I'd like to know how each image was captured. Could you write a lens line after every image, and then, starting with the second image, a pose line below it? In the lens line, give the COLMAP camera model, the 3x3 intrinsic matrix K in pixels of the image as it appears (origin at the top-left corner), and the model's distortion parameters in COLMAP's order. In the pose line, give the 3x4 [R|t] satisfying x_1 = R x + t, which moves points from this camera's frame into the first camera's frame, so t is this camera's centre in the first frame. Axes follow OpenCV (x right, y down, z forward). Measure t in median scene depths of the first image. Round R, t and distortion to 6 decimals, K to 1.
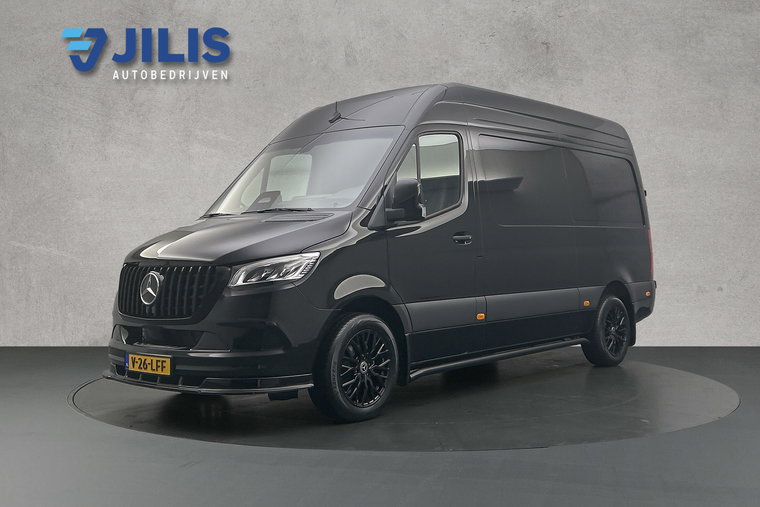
lens RADIAL K [[593.5, 0, 379.6], [0, 593.5, 253.9], [0, 0, 1]] dist [-0.001052, -0.000110]
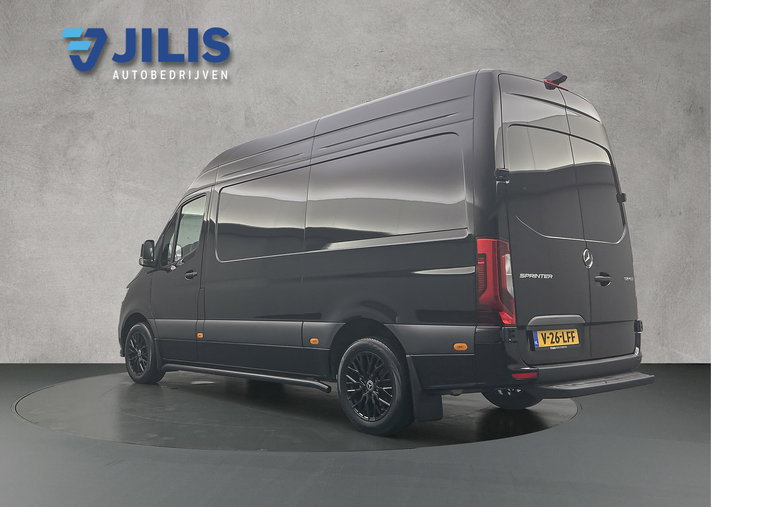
lens RADIAL K [[593.5, 0, 380.4], [0, 593.5, 253.5], [0, 0, 1]] dist [-0.001052, -0.000110]
pose [[1.000000, -0.000345, 0.000888, 0.211910], [0.000345, 1.000000, -0.000390, -0.063438], [-0.000888, 0.000390, 1.000000, -0.186125]]
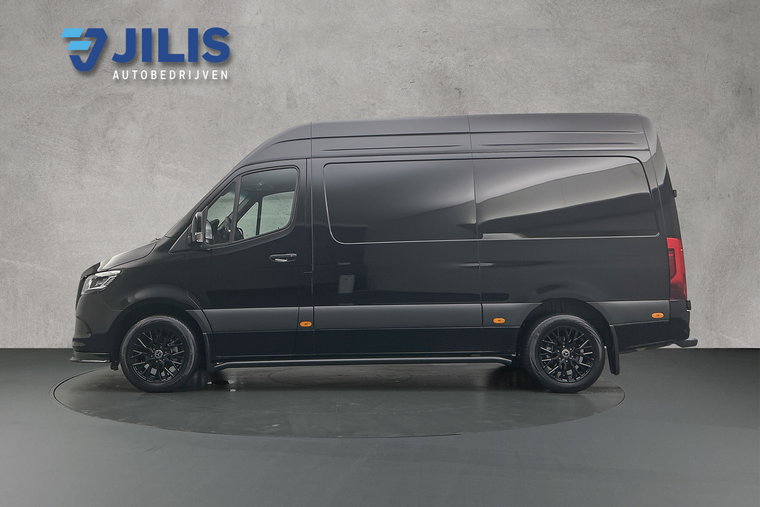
lens RADIAL K [[593.5, 0, 380.1], [0, 593.5, 253.7], [0, 0, 1]] dist [-0.001052, -0.000110]
pose [[1.000000, -0.000054, 0.000663, 0.125007], [0.000054, 1.000000, -0.000246, -0.029883], [-0.000663, 0.000246, 1.000000, -0.168567]]
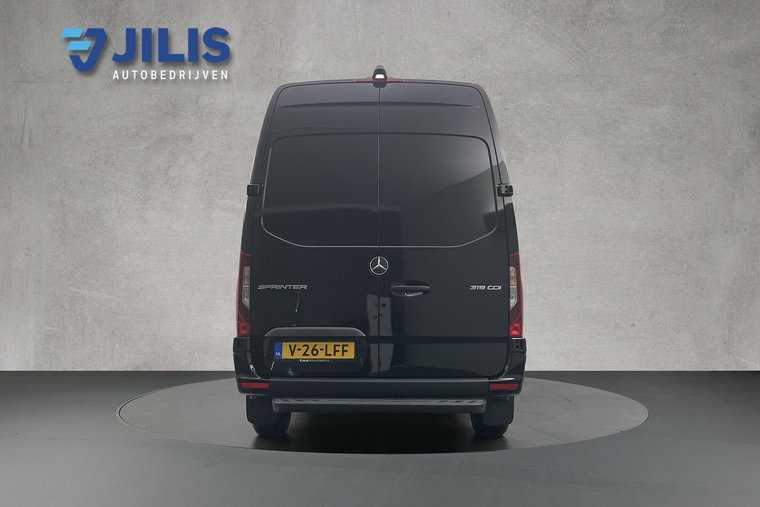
lens RADIAL K [[593.5, 0, 380.1], [0, 593.5, 253.4], [0, 0, 1]] dist [-0.001052, -0.000110]
pose [[1.000000, -0.000028, 0.000954, 0.035698], [0.000029, 1.000000, -0.000609, -0.092662], [-0.000954, 0.000609, 0.999999, -0.259711]]
